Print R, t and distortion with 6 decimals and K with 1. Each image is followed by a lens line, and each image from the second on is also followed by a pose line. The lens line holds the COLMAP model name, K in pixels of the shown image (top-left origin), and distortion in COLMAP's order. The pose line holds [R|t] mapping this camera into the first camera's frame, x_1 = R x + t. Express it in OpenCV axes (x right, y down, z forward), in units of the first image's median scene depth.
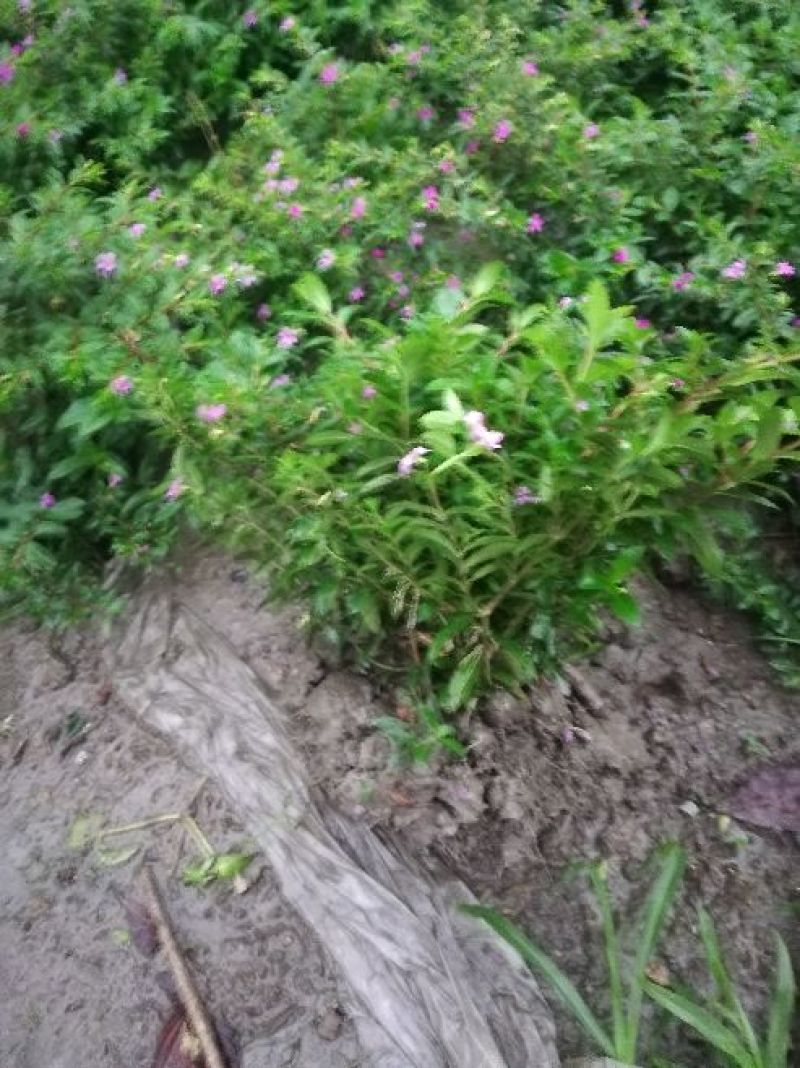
lens RADIAL K [[801.9, 0, 400.0], [0, 801.9, 534.0], [0, 0, 1]] dist [0.003618, -0.057632]
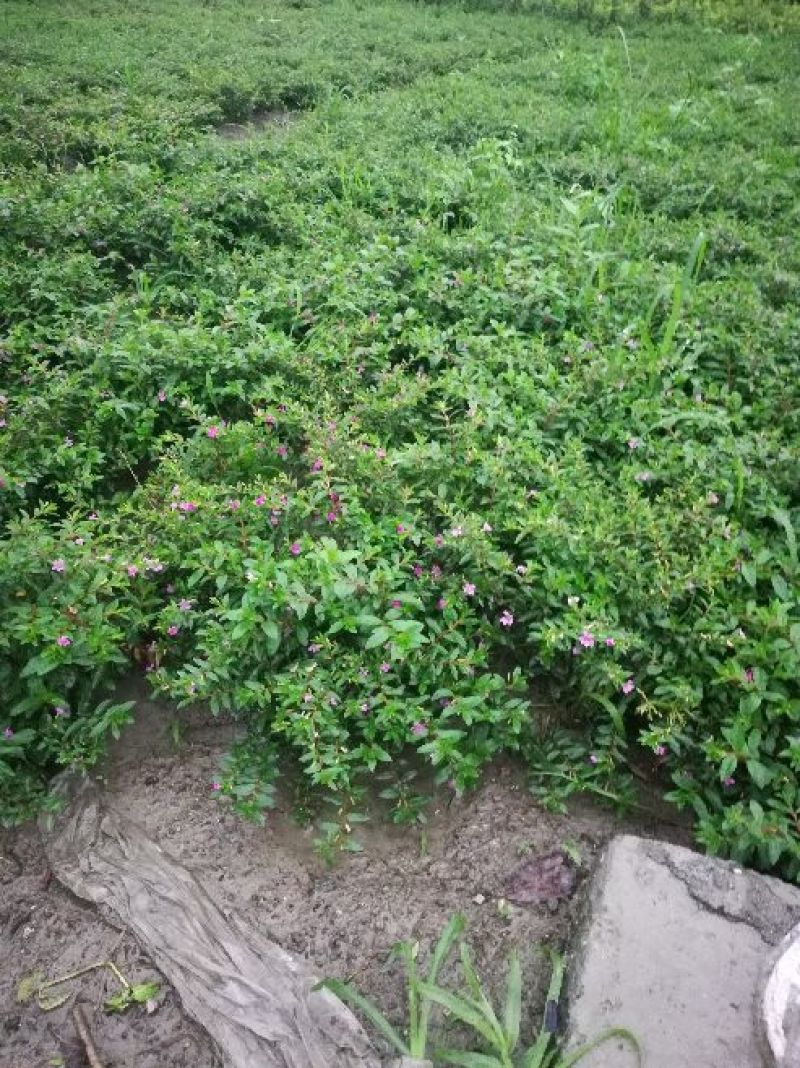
lens RADIAL K [[778.0, 0, 400.0], [0, 778.0, 534.0], [0, 0, 1]] dist [-0.008474, -0.024087]
pose [[0.992060, -0.088353, 0.089507, 0.136966], [0.113384, 0.936257, -0.332517, 0.154300], [-0.054423, 0.340025, 0.938840, -0.395252]]
